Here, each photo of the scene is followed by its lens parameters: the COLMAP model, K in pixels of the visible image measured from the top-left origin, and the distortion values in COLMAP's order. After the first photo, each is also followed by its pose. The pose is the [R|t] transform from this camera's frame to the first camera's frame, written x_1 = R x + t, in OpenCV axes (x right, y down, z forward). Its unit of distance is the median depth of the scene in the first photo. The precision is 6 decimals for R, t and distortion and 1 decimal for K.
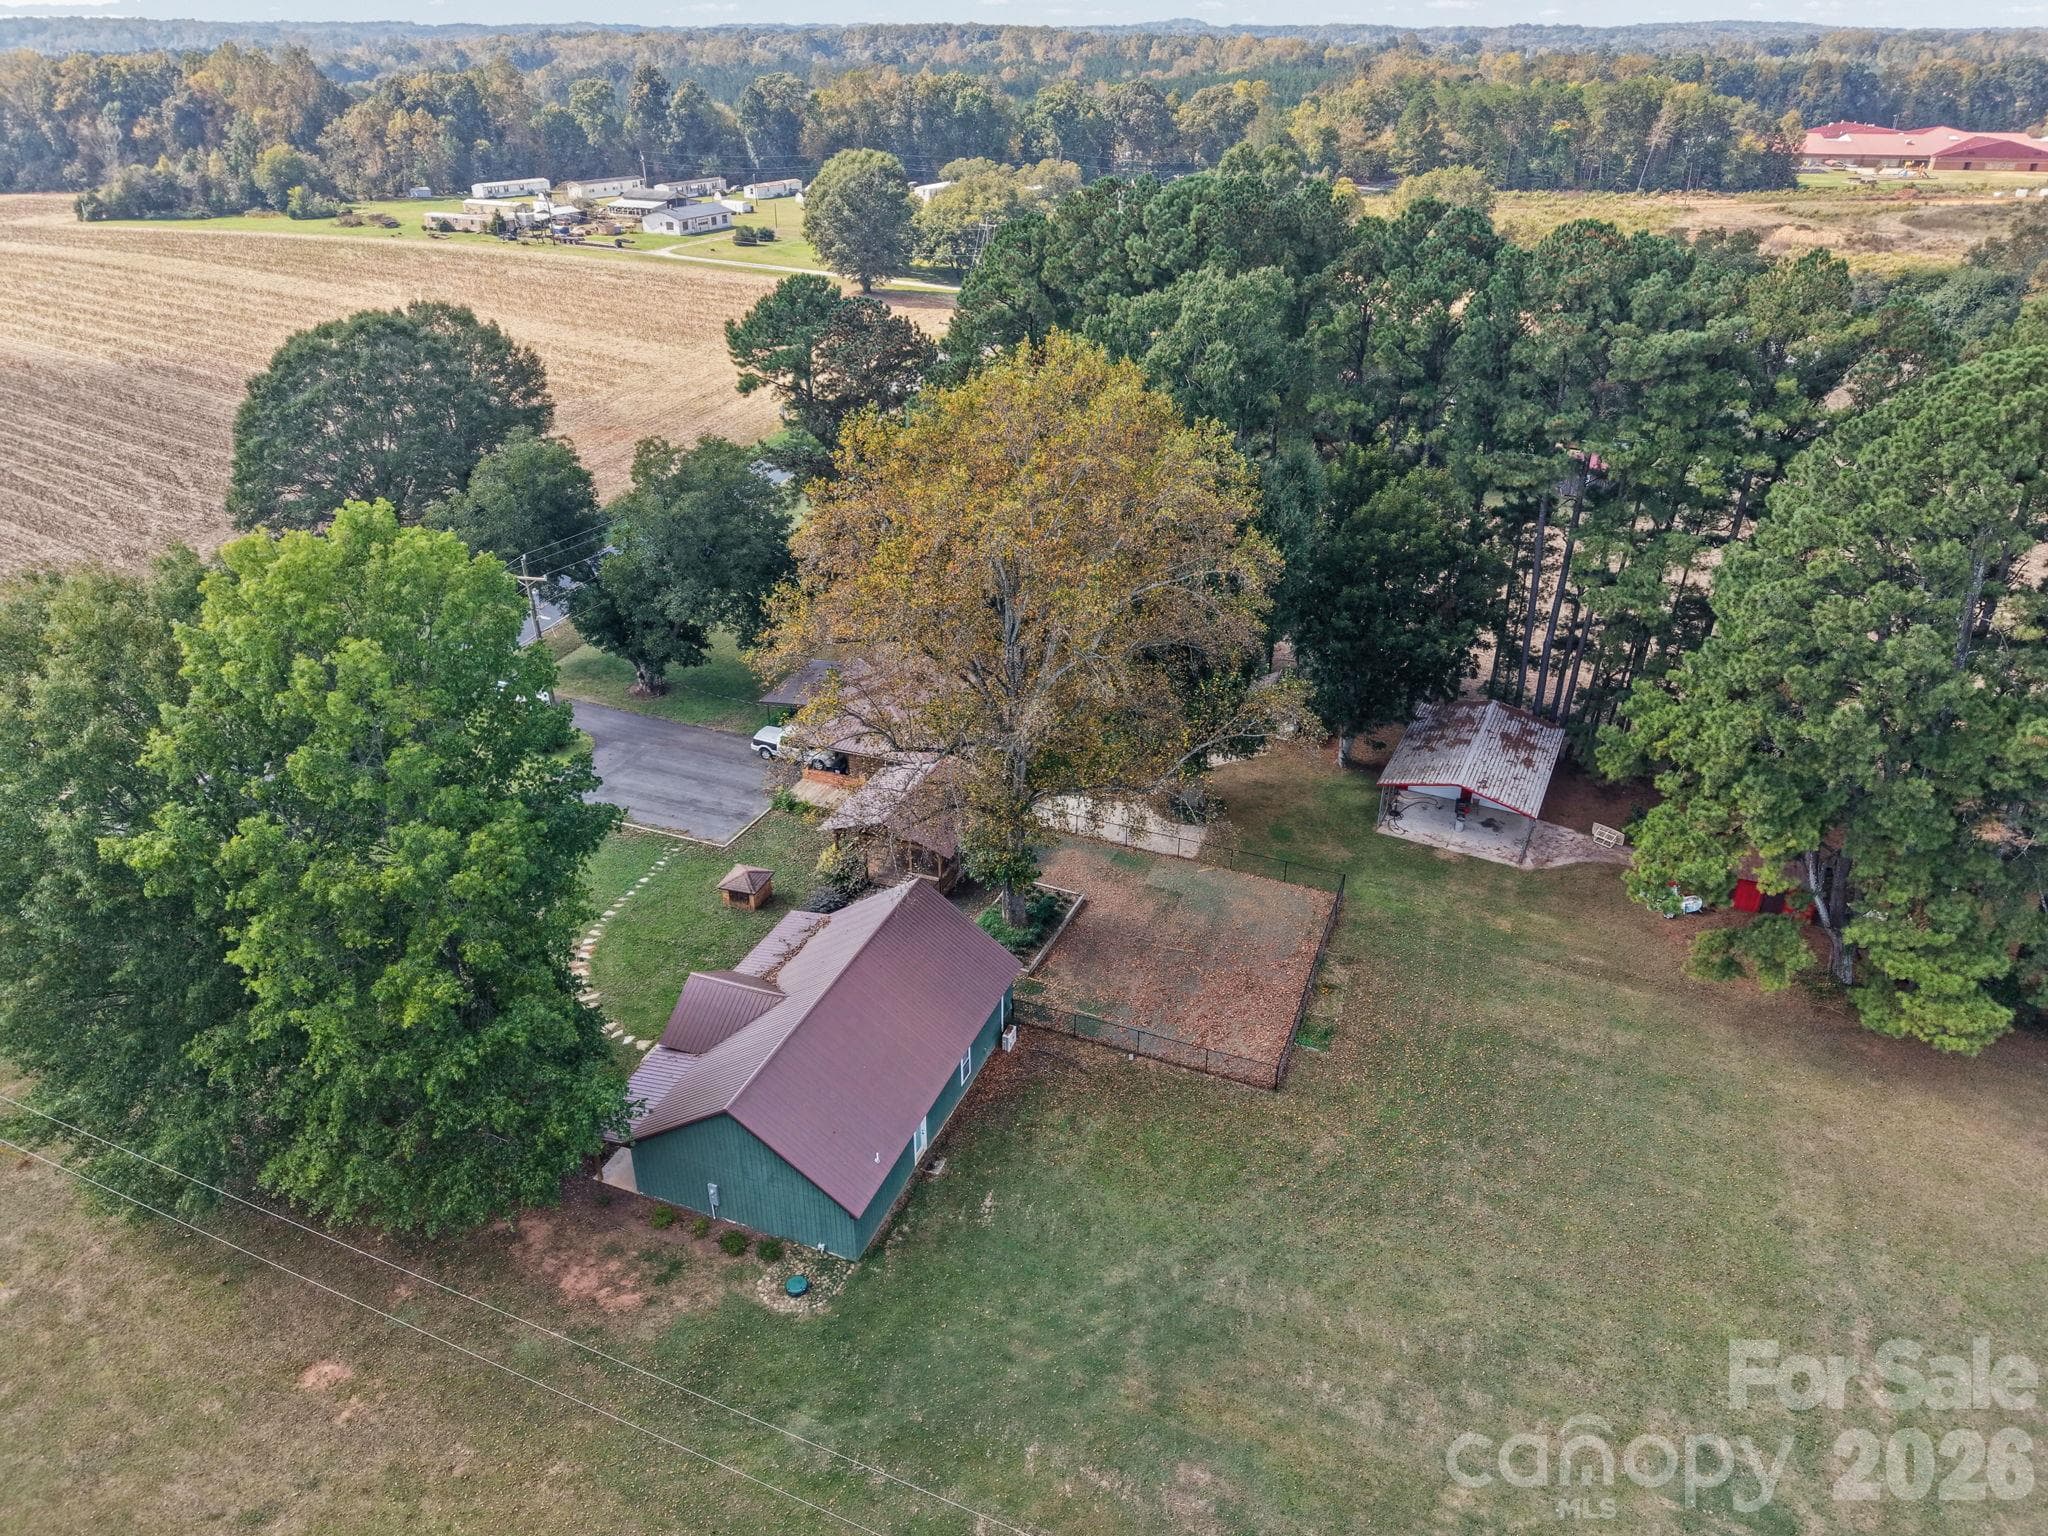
lens RADIAL K [[1377.4, 0, 1029.3], [0, 1377.4, 732.8], [0, 0, 1]] dist [0.013381, -0.008635]
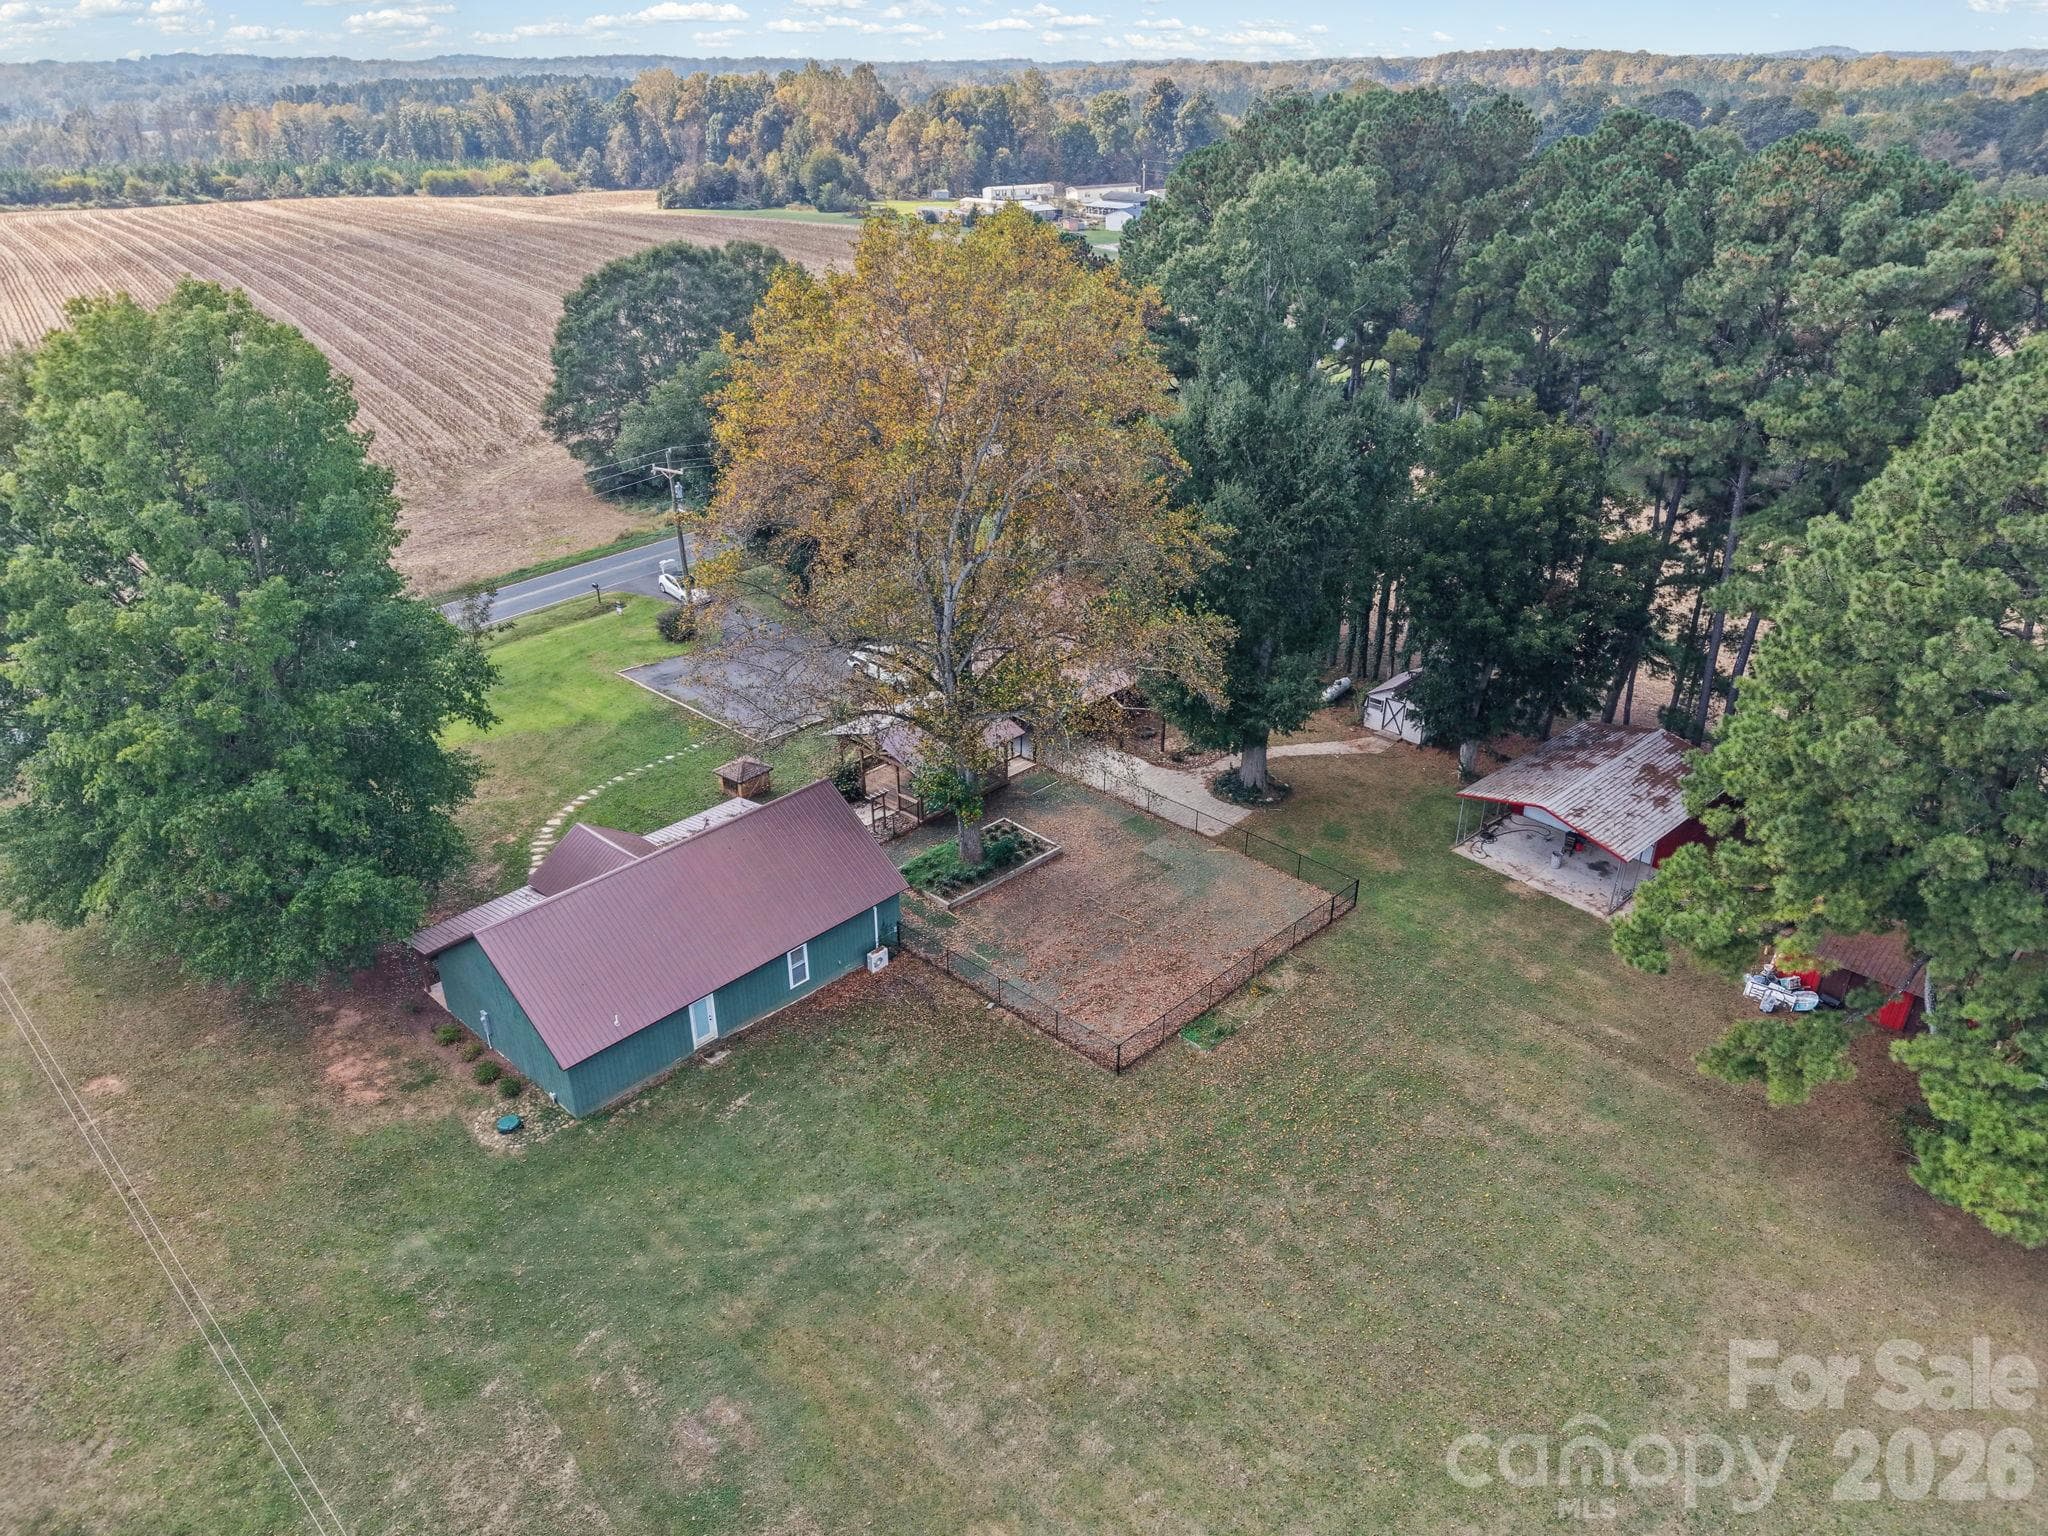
lens RADIAL K [[1377.4, 0, 1029.3], [0, 1377.4, 732.8], [0, 0, 1]] dist [0.013381, -0.008635]
pose [[0.931569, 0.152095, -0.330222, 0.278199], [-0.157868, 0.987415, 0.009437, 0.033066], [0.327501, 0.043341, 0.943856, 0.105026]]
